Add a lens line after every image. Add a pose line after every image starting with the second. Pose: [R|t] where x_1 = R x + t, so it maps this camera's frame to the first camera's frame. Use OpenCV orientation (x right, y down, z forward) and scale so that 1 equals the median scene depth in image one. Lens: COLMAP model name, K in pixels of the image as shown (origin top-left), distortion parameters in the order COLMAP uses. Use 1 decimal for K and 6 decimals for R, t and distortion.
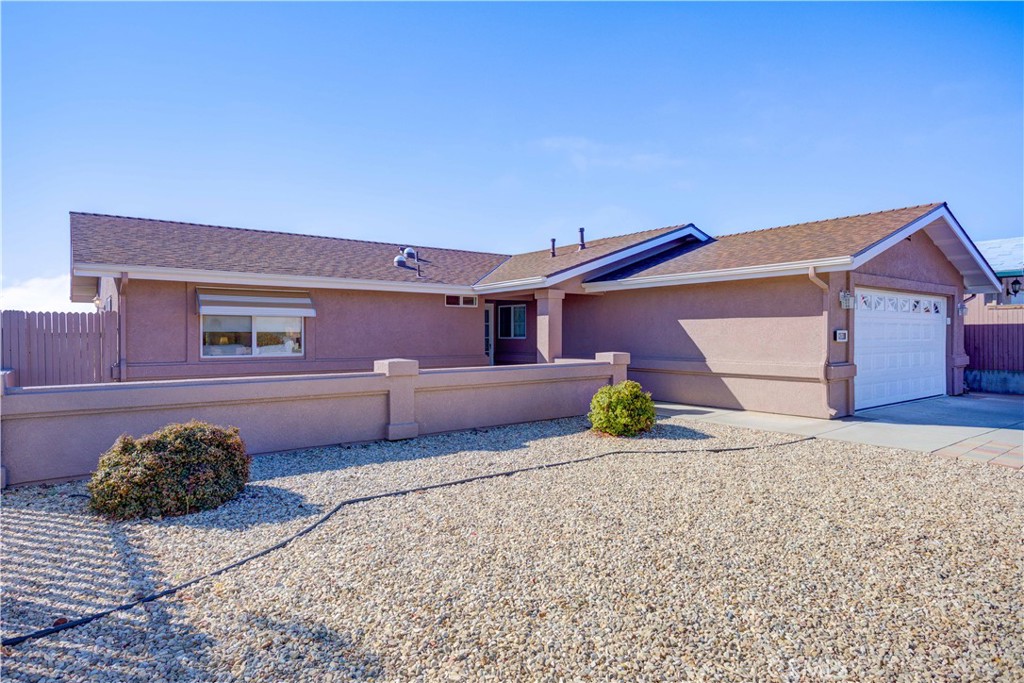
lens RADIAL K [[578.0, 0, 512.0], [0, 578.0, 341.5], [0, 0, 1]] dist [0.002345, 0.000088]
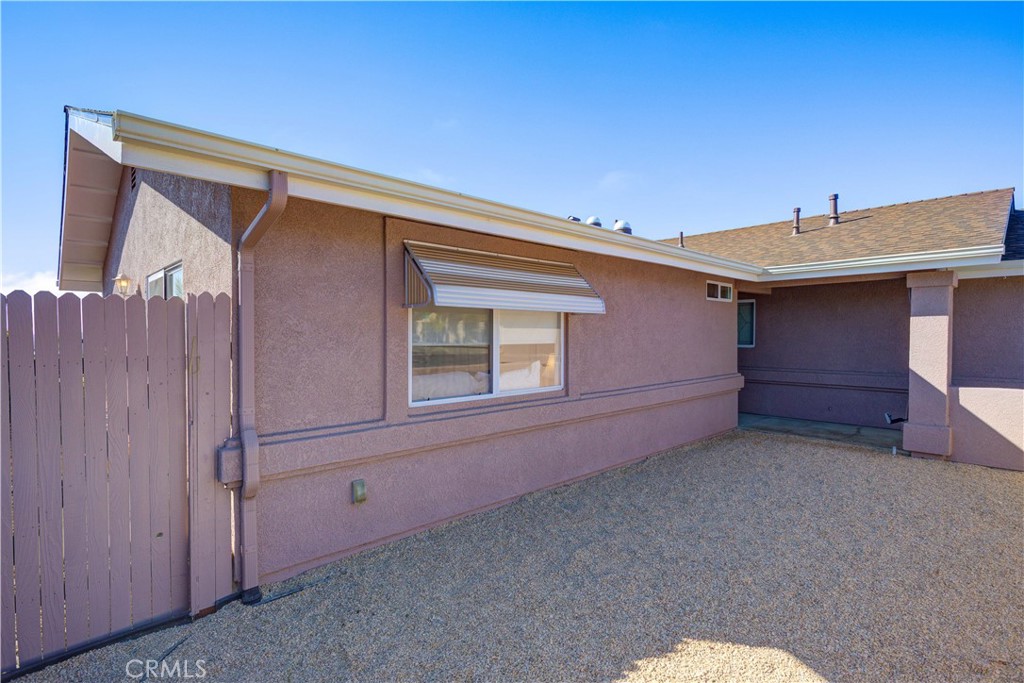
lens RADIAL K [[502.3, 0, 512.0], [0, 502.3, 341.5], [0, 0, 1]] dist [-0.011747, 0.000392]
pose [[0.993903, 0.000140, 0.110258, -0.476551], [-0.000638, 0.999990, 0.004477, -0.021337], [-0.110256, -0.004520, 0.993893, 0.587538]]
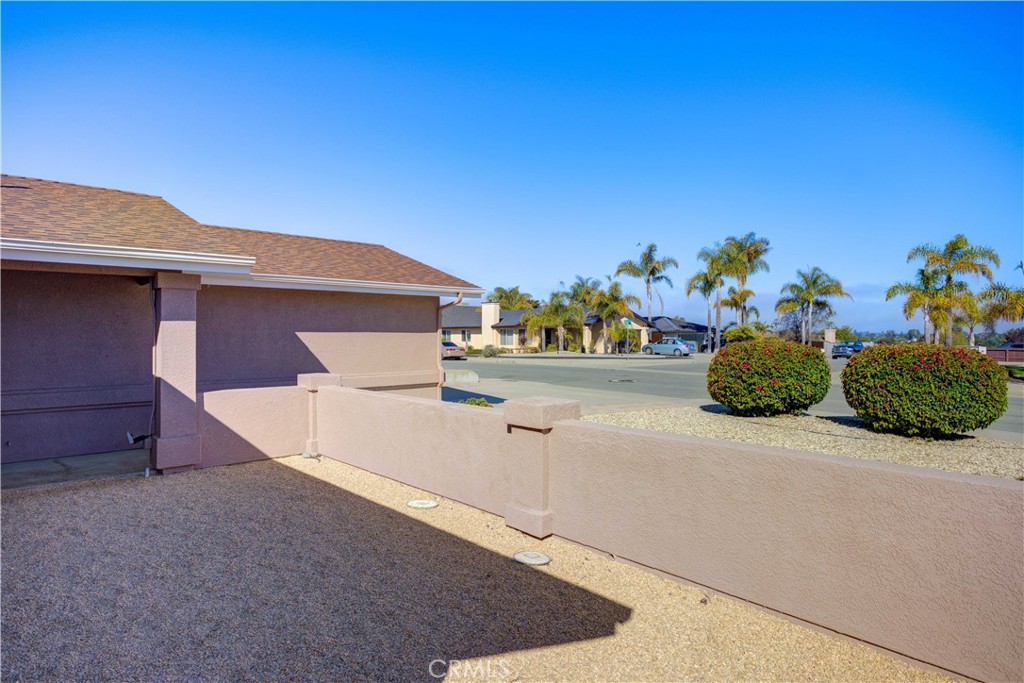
lens RADIAL K [[578.0, 0, 512.0], [0, 578.0, 341.5], [0, 0, 1]] dist [0.002345, 0.000088]
pose [[-0.087700, -0.005435, 0.996132, -0.592370], [0.014625, 0.999870, 0.006743, -0.024411], [-0.996040, 0.015160, -0.087609, 0.798174]]
